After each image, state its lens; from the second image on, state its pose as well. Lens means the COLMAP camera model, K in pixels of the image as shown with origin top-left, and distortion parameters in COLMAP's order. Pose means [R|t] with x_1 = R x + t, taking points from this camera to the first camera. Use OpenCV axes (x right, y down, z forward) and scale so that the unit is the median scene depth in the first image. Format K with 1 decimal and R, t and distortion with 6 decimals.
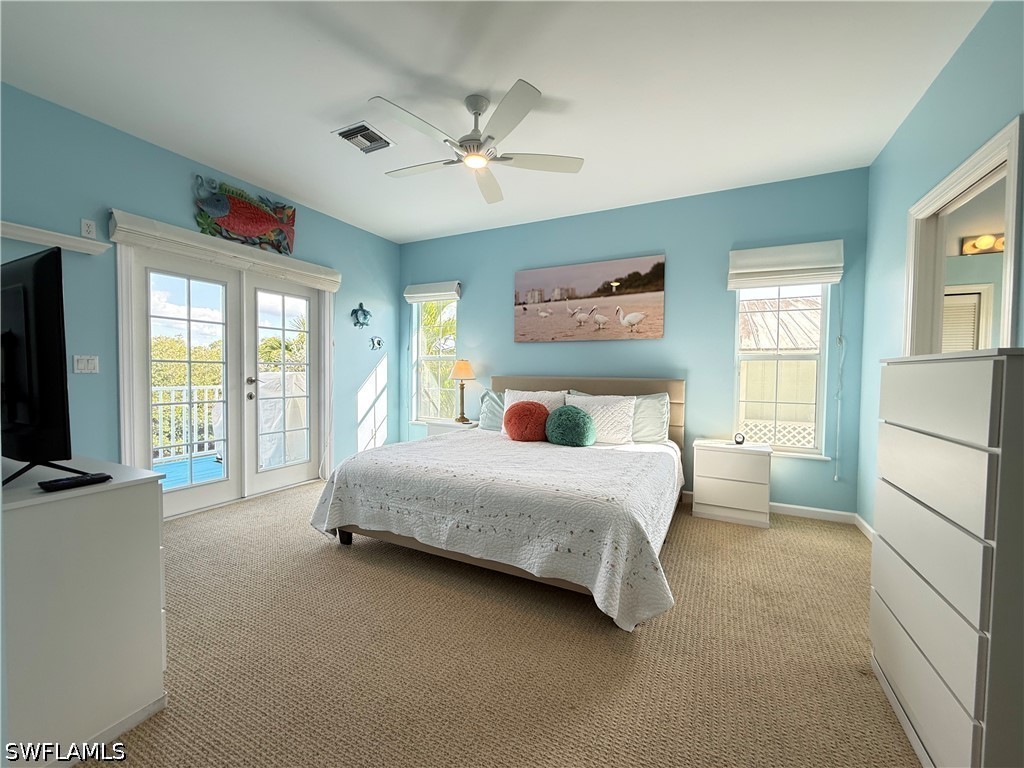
lens RADIAL K [[407.5, 0, 510.7], [0, 407.5, 385.1], [0, 0, 1]] dist [-0.001221, 0.000333]
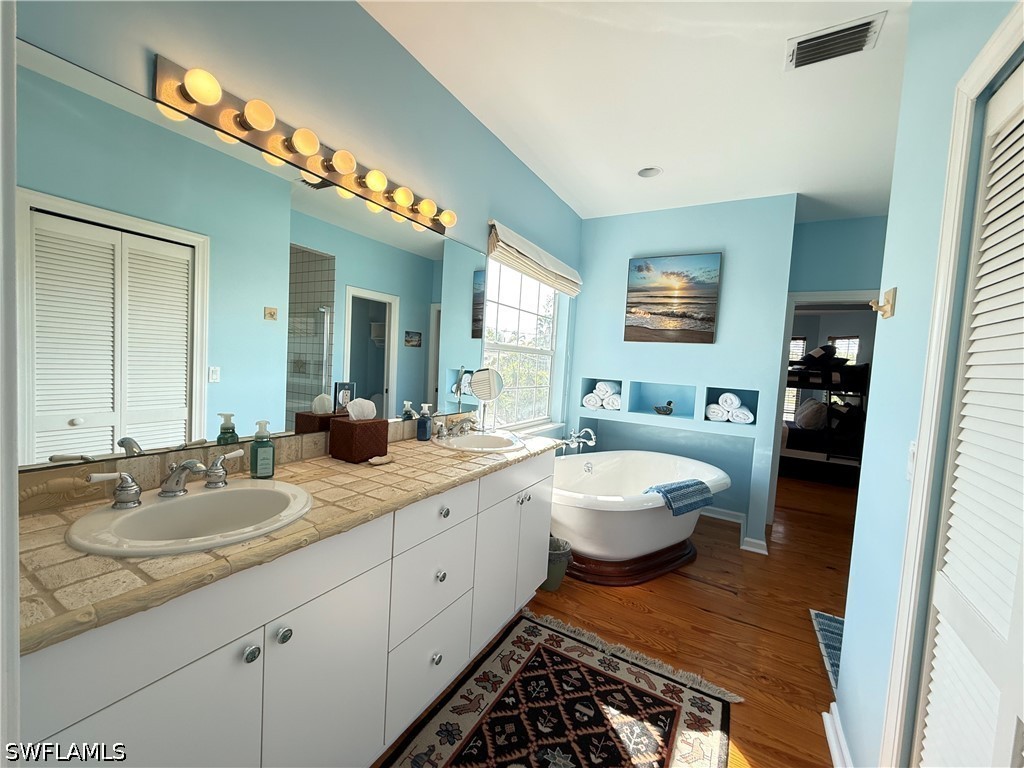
lens RADIAL K [[407.5, 0, 512.0], [0, 407.5, 382.6], [0, 0, 1]] dist [-0.001221, 0.000333]
pose [[0.052449, -0.064813, 0.996518, 0.506575], [-0.026264, 0.997457, 0.066256, -0.062792], [-0.998278, -0.029648, 0.050614, 0.444005]]
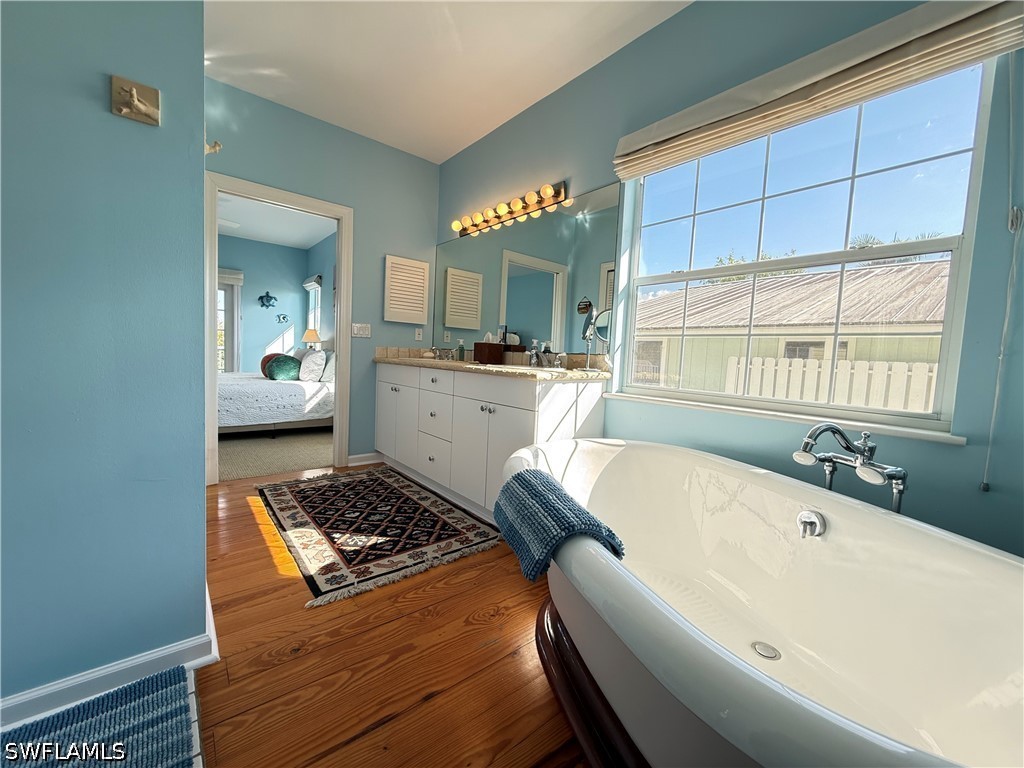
lens RADIAL K [[407.5, 0, 512.3], [0, 407.5, 385.9], [0, 0, 1]] dist [-0.001221, 0.000333]
pose [[0.919632, 0.059693, -0.388220, 1.249726], [-0.047403, 0.998027, 0.041167, 0.051742], [0.389911, -0.019456, 0.920647, -0.069658]]
